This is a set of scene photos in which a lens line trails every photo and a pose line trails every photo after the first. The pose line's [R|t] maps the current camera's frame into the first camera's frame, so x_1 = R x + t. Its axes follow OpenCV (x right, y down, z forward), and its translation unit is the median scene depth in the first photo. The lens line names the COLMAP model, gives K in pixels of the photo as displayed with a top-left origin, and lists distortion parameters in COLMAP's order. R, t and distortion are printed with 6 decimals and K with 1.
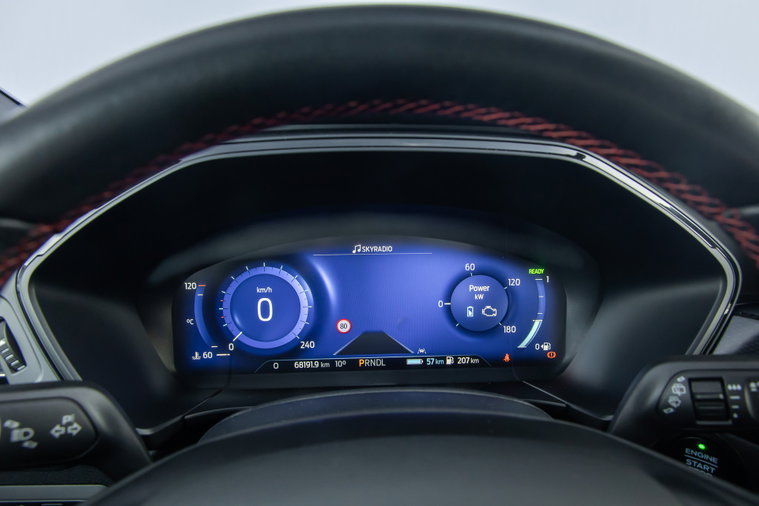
lens RADIAL K [[512.2, 0, 379.5], [0, 512.2, 253.0], [0, 0, 1]] dist [0.006018, -0.001143]
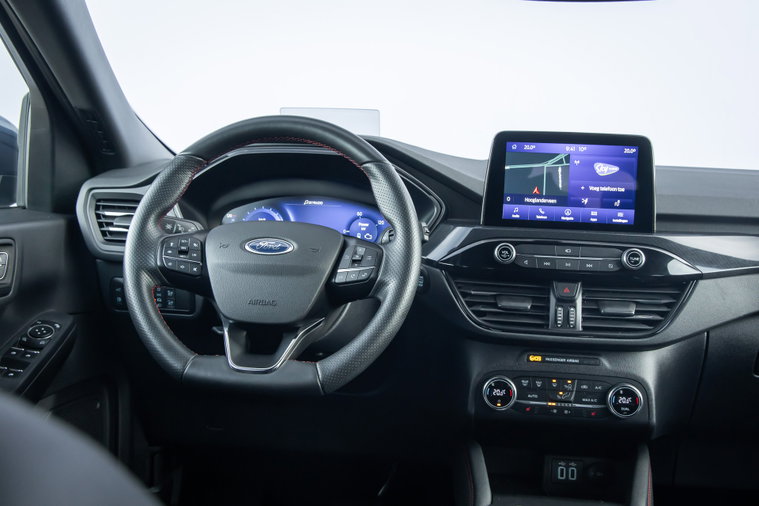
lens RADIAL K [[858.4, 0, 379.5], [0, 858.4, 253.0], [0, 0, 1]] dist [0.009319, 0.025571]
pose [[0.982895, 0.047808, -0.177856, 0.899744], [-0.070481, 0.989847, -0.123430, 0.618801], [0.170149, 0.133854, 0.976285, -2.392479]]
